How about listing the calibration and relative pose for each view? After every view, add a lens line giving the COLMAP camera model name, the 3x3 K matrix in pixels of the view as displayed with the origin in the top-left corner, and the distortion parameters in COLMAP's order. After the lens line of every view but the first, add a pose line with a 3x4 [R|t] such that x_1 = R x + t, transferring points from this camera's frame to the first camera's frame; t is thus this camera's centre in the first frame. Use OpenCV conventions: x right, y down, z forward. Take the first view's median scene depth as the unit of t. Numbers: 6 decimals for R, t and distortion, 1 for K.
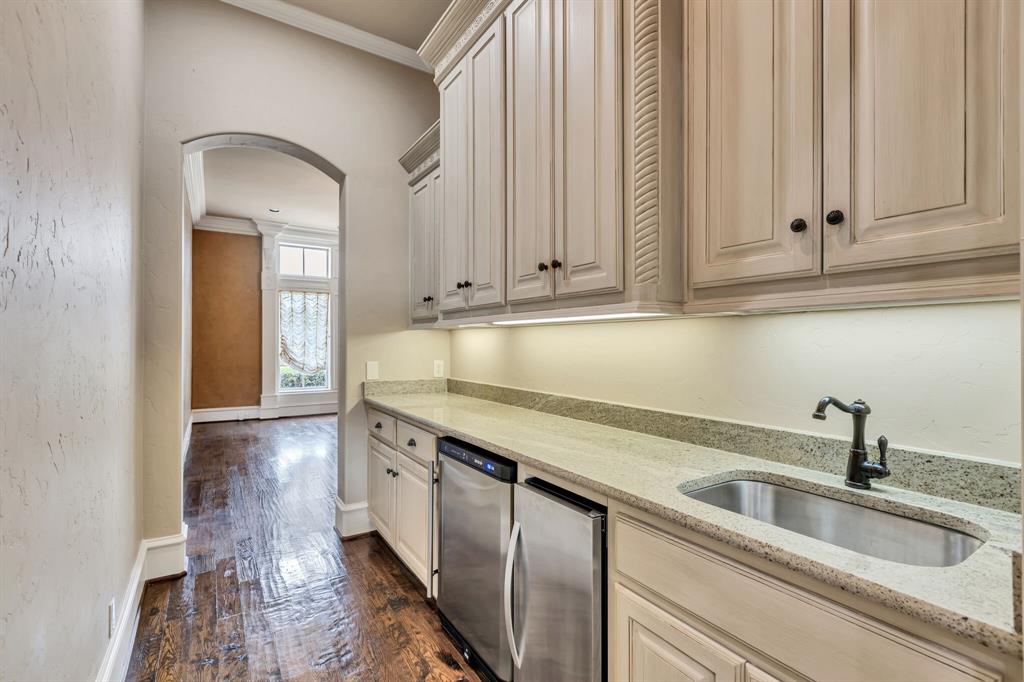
lens RADIAL K [[466.4, 0, 511.9], [0, 466.4, 340.3], [0, 0, 1]] dist [0.001893, -0.001290]
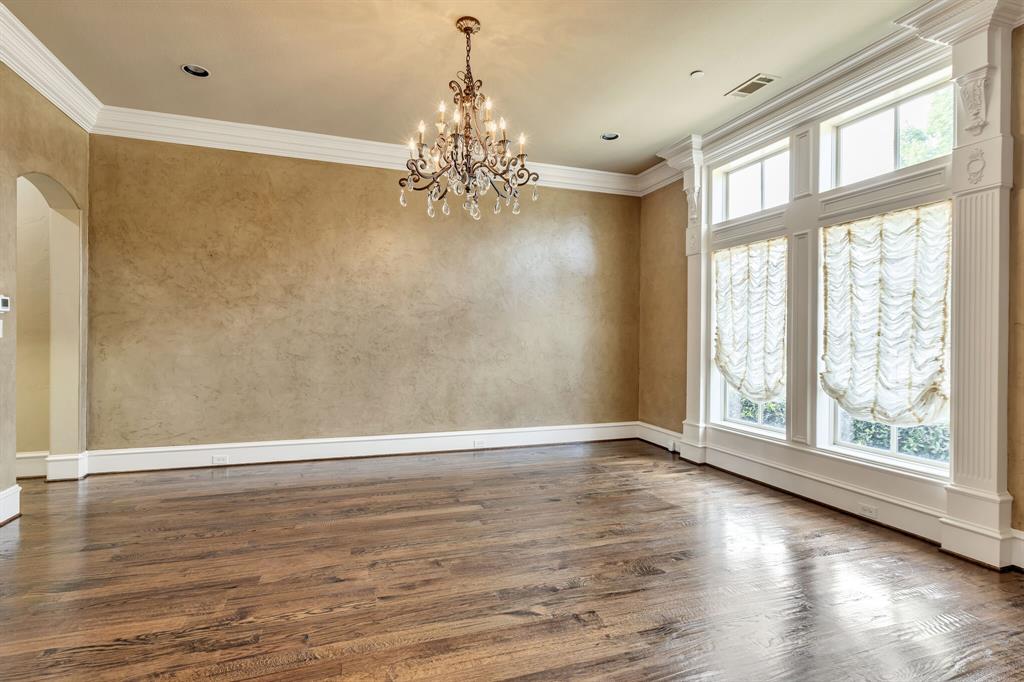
lens RADIAL K [[466.4, 0, 507.0], [0, 466.4, 340.9], [0, 0, 1]] dist [0.001893, -0.001290]
pose [[-0.215155, 0.010559, -0.976523, 0.131857], [-0.000350, 0.999941, 0.010890, 0.000597], [0.976580, 0.002685, -0.215138, 0.863319]]
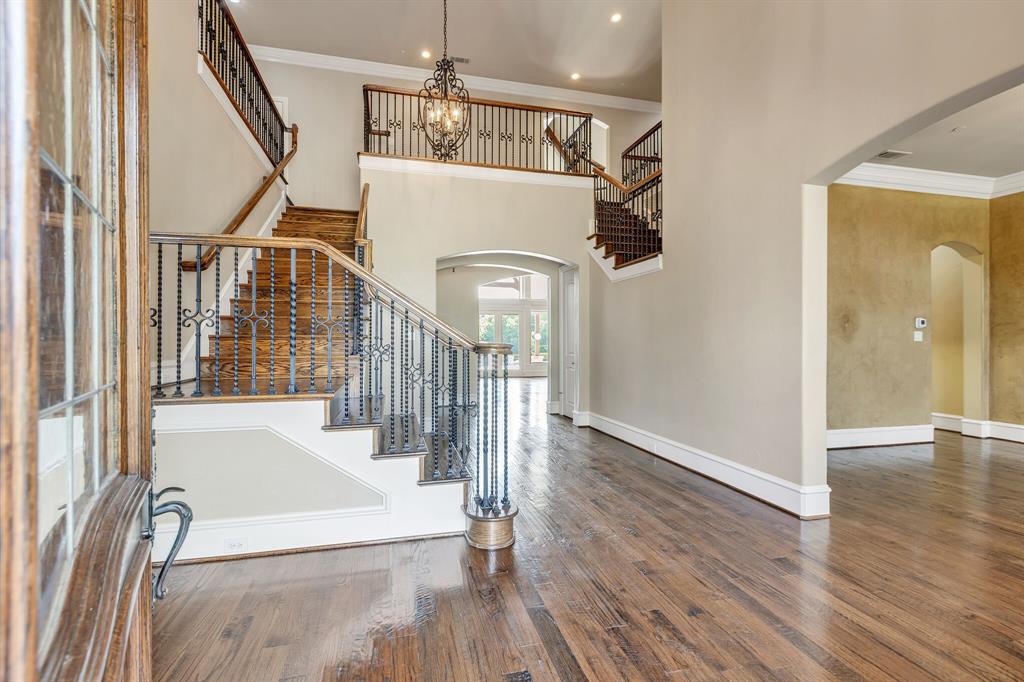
lens RADIAL K [[466.4, 0, 507.3], [0, 466.4, 339.7], [0, 0, 1]] dist [0.001893, -0.001290]
pose [[-0.947963, 0.007085, 0.318301, 0.197287], [0.001699, 0.999851, -0.017197, 0.008491], [-0.318376, -0.015761, -0.947834, 1.158080]]
